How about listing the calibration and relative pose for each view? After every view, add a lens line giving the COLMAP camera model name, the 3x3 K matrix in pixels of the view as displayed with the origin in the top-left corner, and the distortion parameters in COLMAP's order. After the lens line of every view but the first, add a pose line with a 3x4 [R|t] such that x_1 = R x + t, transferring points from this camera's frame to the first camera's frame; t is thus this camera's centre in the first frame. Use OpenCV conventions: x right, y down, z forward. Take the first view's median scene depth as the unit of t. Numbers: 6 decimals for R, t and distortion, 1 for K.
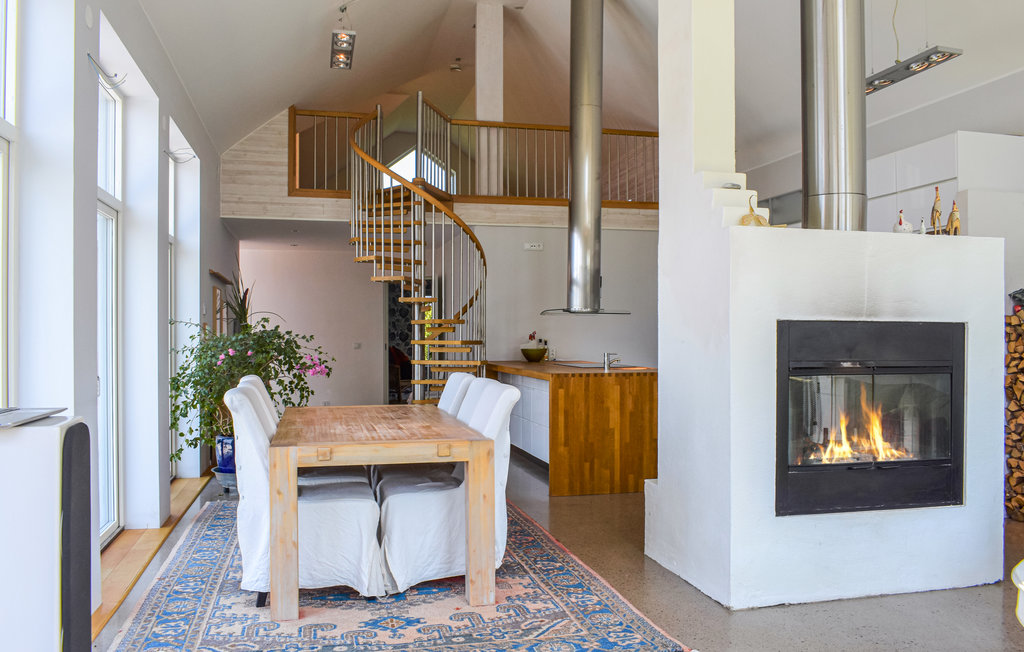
lens RADIAL K [[841.5, 0, 503.1], [0, 841.5, 316.2], [0, 0, 1]] dist [-0.055128, 0.026742]
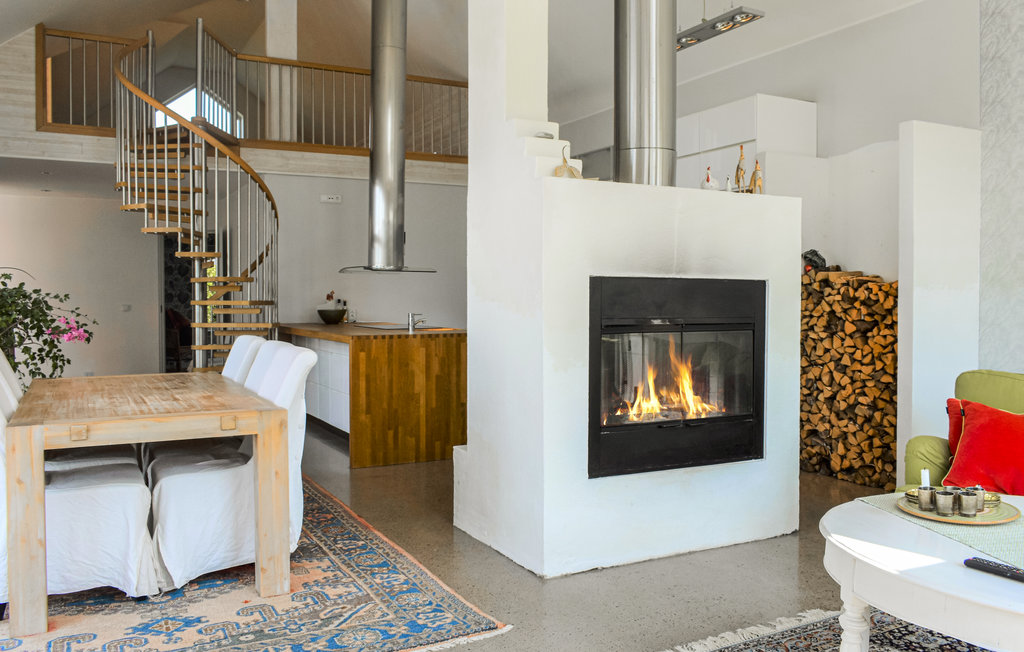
lens RADIAL K [[841.5, 0, 517.1], [0, 841.5, 321.8], [0, 0, 1]] dist [-0.055128, 0.026742]
pose [[0.968426, -0.008596, 0.249154, 0.004737], [-0.003148, 0.998904, 0.046698, 0.010482], [-0.249282, -0.046007, 0.967337, 0.074061]]
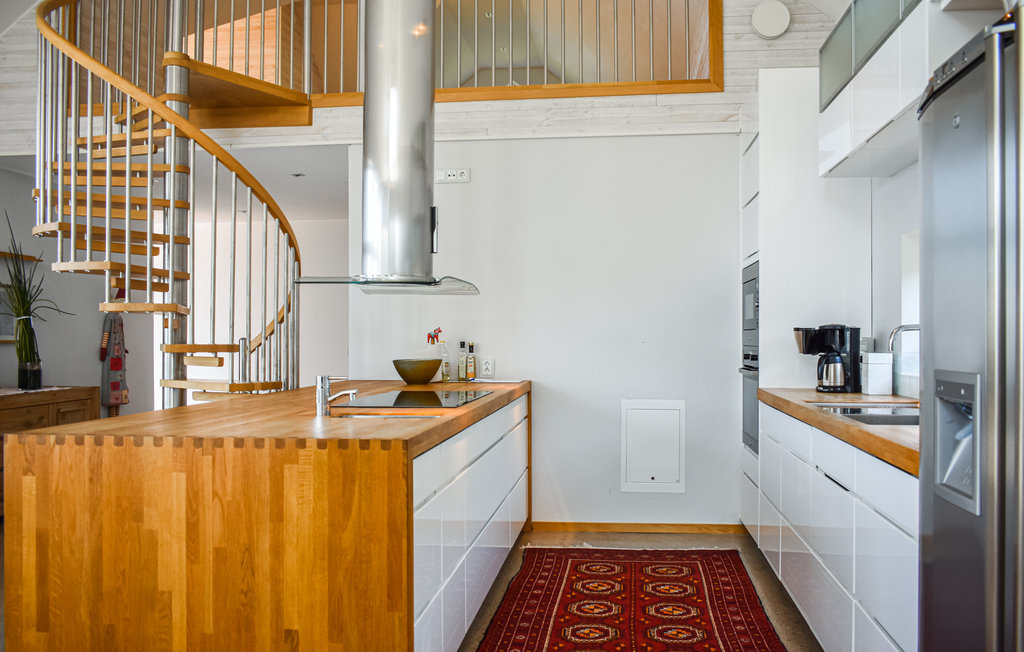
lens RADIAL K [[841.5, 0, 517.6], [0, 841.5, 326.9], [0, 0, 1]] dist [-0.055128, 0.026742]
pose [[0.940047, -0.003995, -0.341020, 0.392717], [0.006073, 0.999969, 0.005028, 0.020955], [0.340990, -0.006797, 0.940042, 0.727926]]
